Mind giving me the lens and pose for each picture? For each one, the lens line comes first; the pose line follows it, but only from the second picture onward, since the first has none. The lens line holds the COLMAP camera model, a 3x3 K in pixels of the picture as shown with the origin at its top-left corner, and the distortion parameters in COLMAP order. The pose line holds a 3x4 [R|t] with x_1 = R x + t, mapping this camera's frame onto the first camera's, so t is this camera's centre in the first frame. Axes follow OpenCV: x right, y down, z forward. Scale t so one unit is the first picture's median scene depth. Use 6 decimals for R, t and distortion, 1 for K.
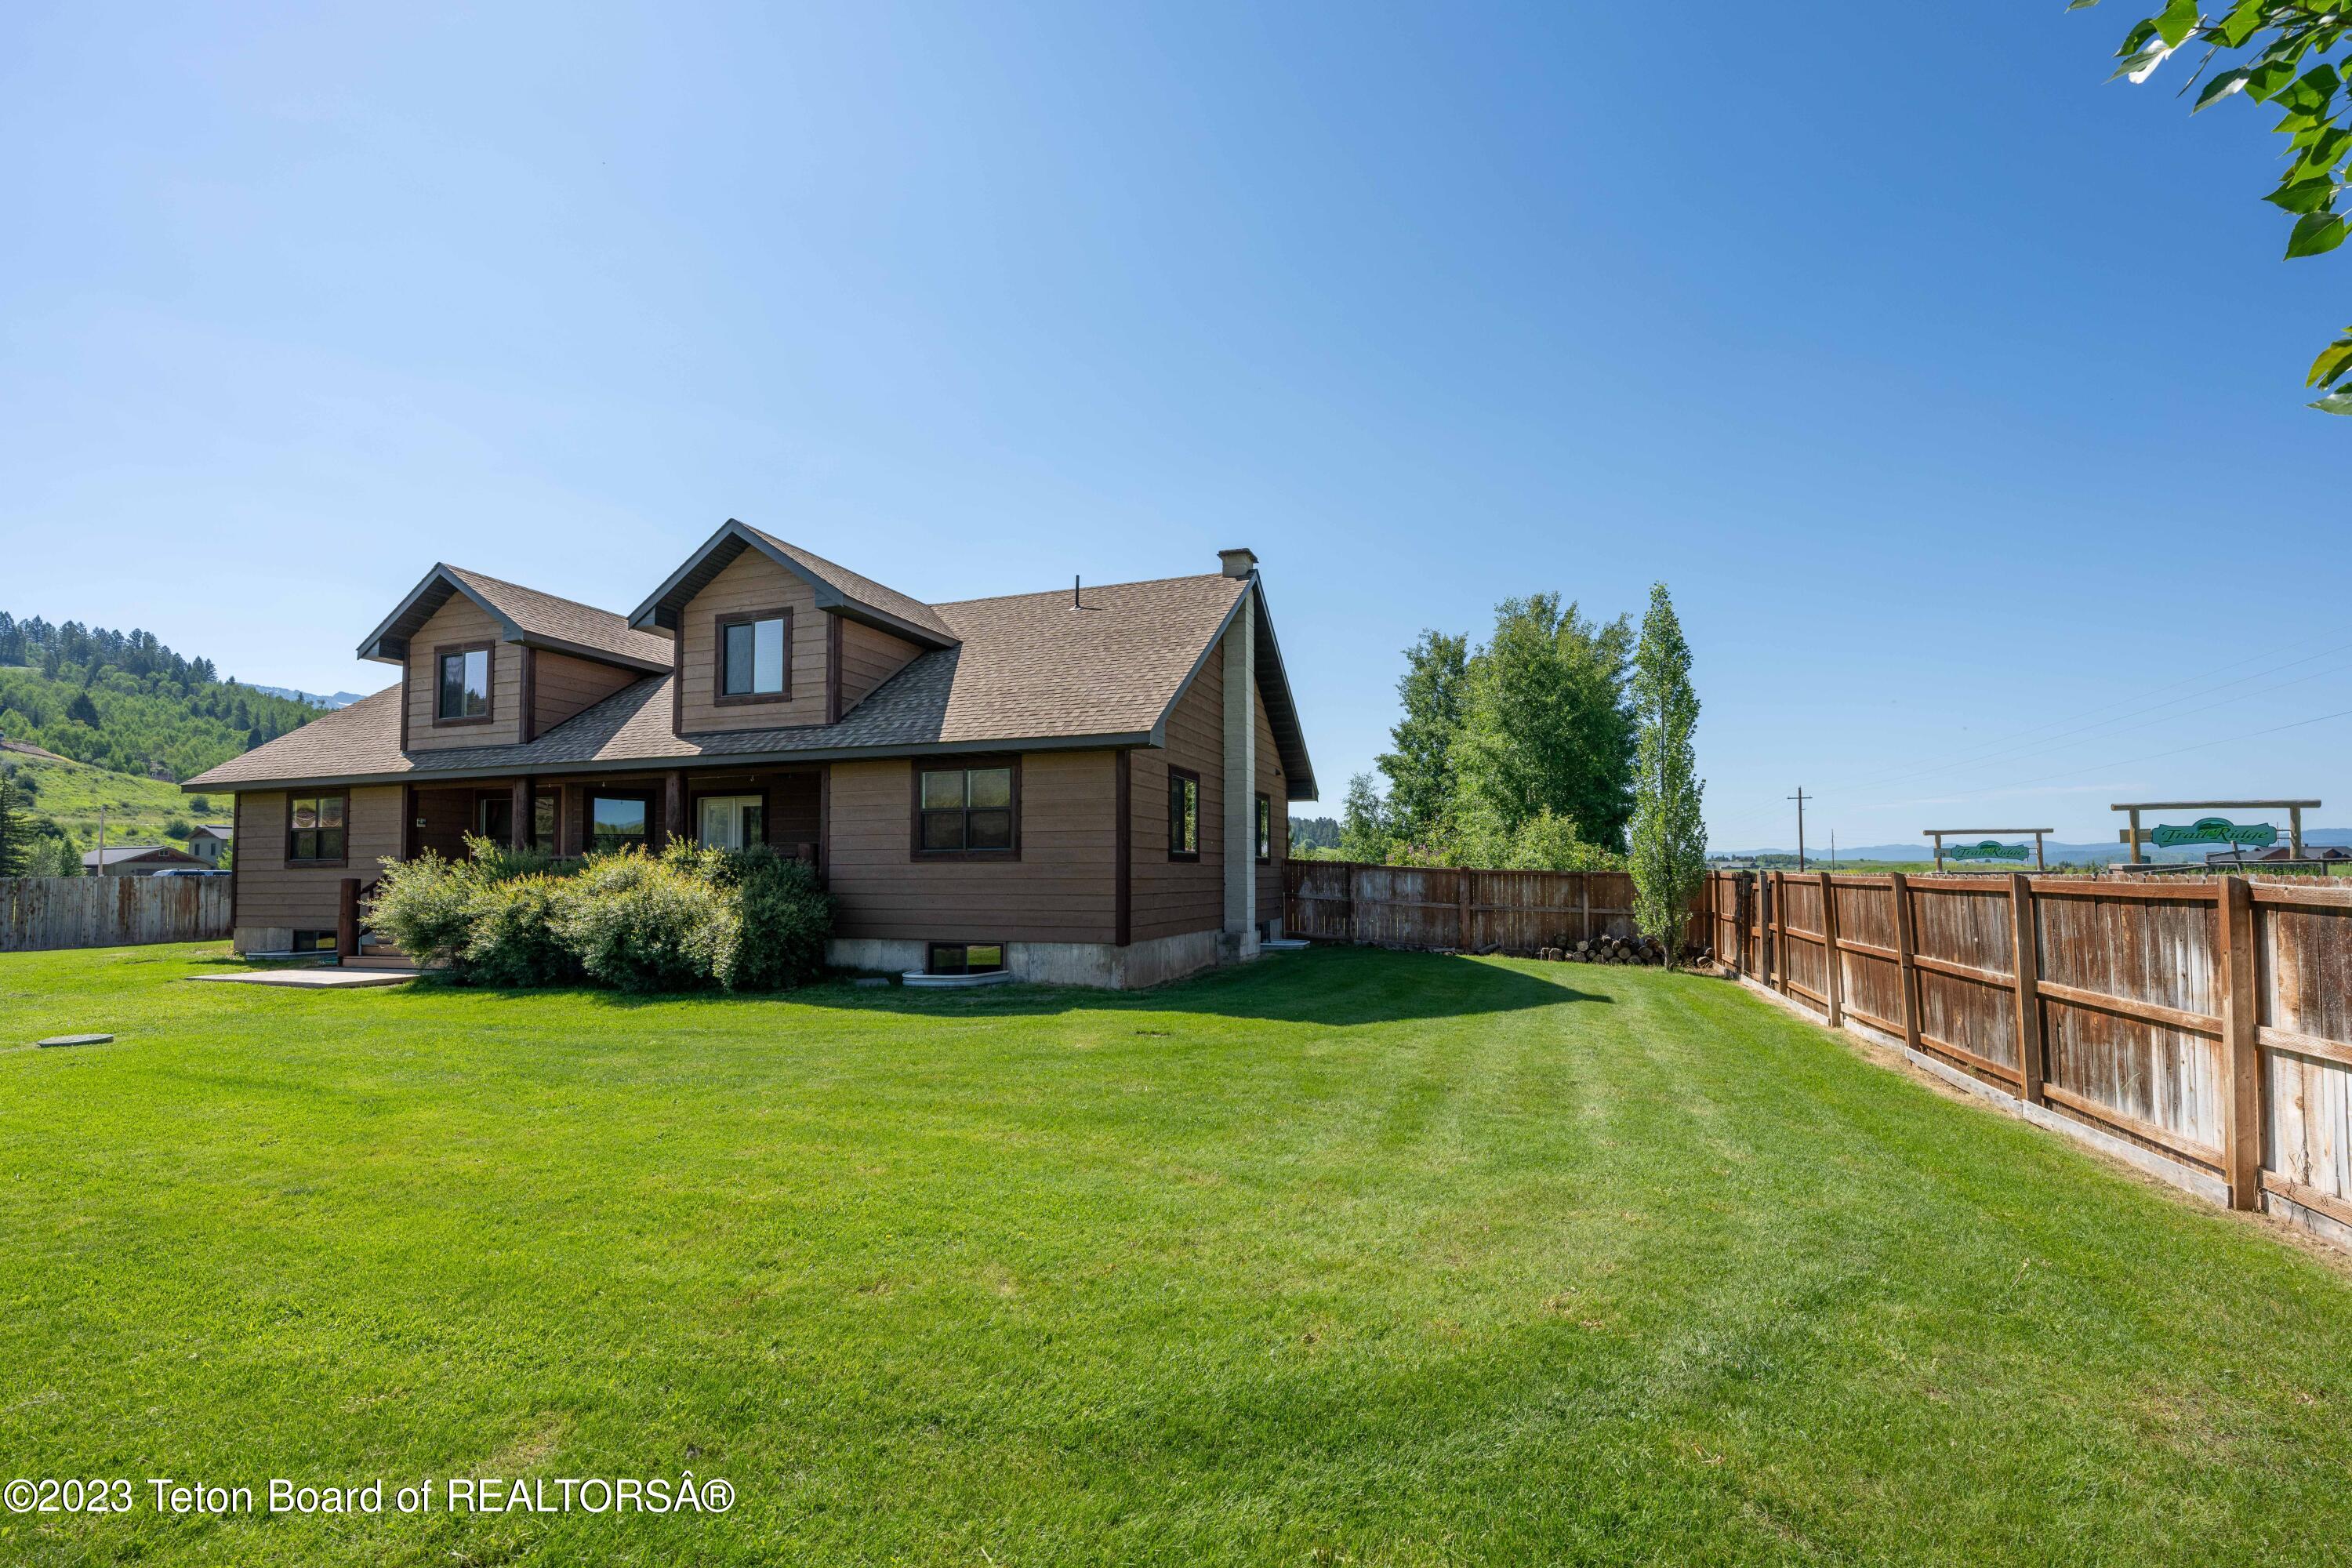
lens RADIAL K [[1016.3, 0, 1176.9], [0, 1016.3, 772.6], [0, 0, 1]] dist [-0.000261, 0.000020]
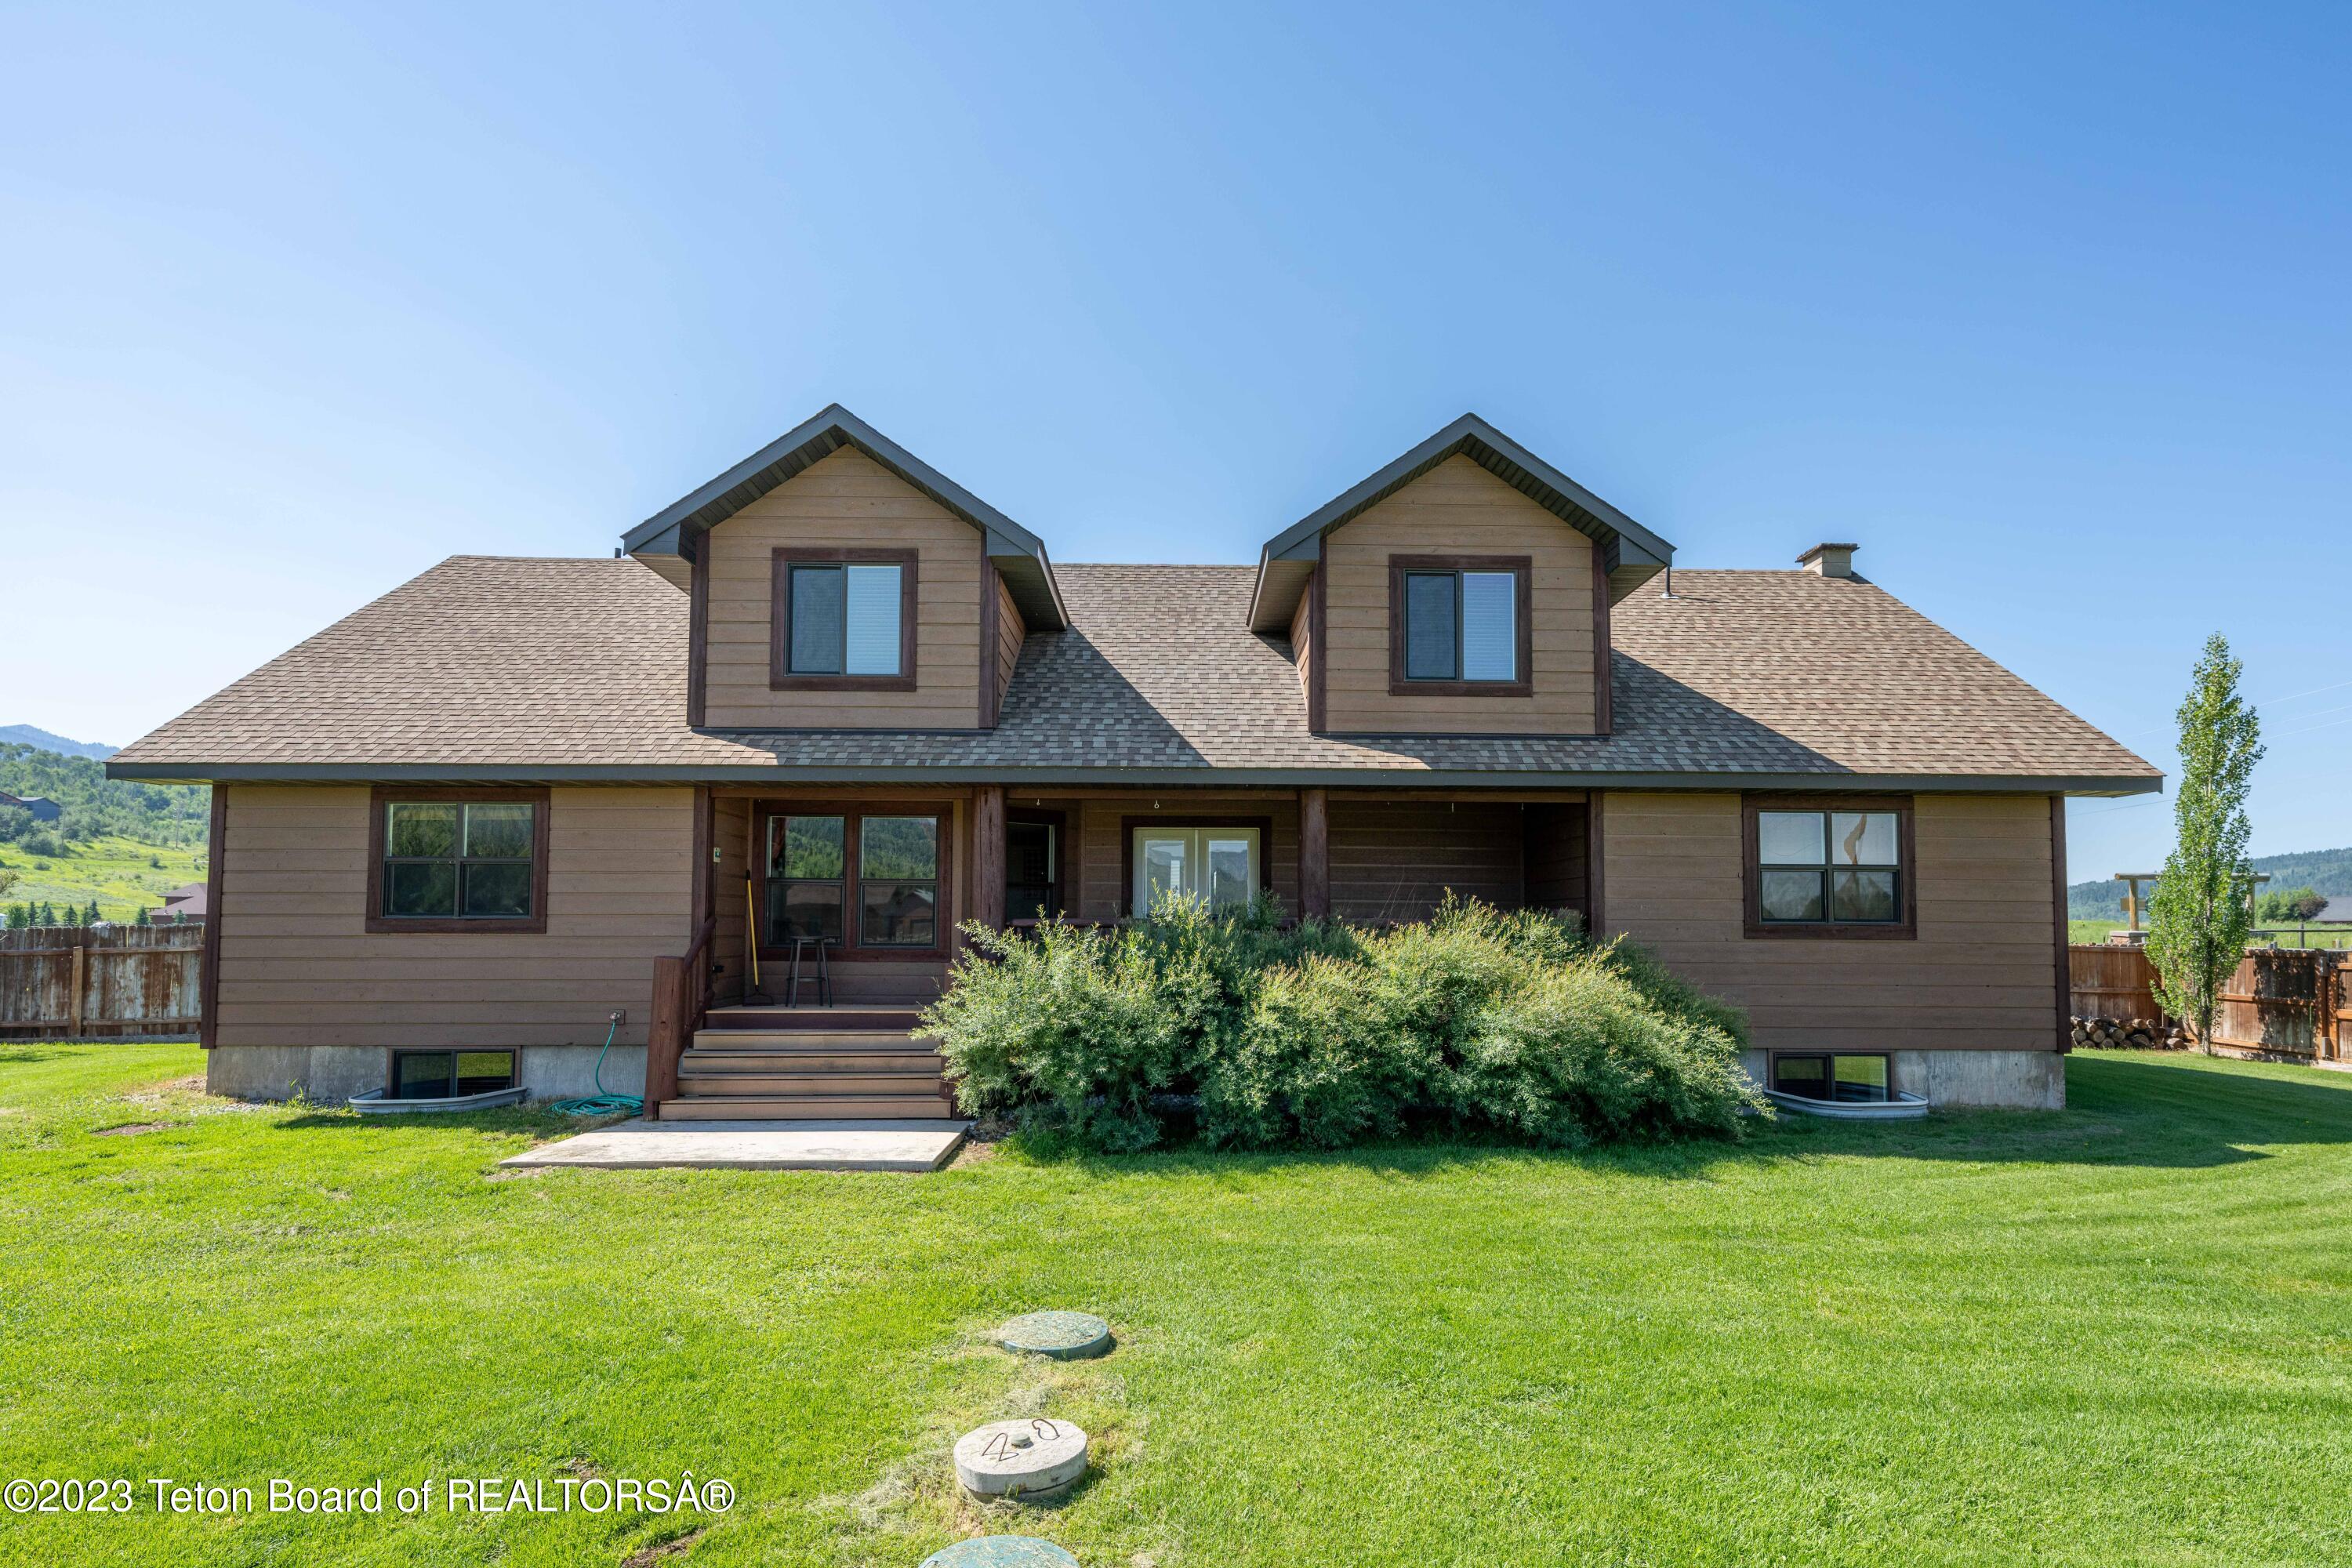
lens RADIAL K [[1259.7, 0, 1175.5], [0, 1259.7, 798.3], [0, 0, 1]] dist [-0.016877, 0.000071]
pose [[0.935548, 0.052536, 0.349270, -0.792598], [-0.043504, 0.998486, -0.033660, 0.031373], [-0.350509, 0.016296, 0.936417, 0.274991]]
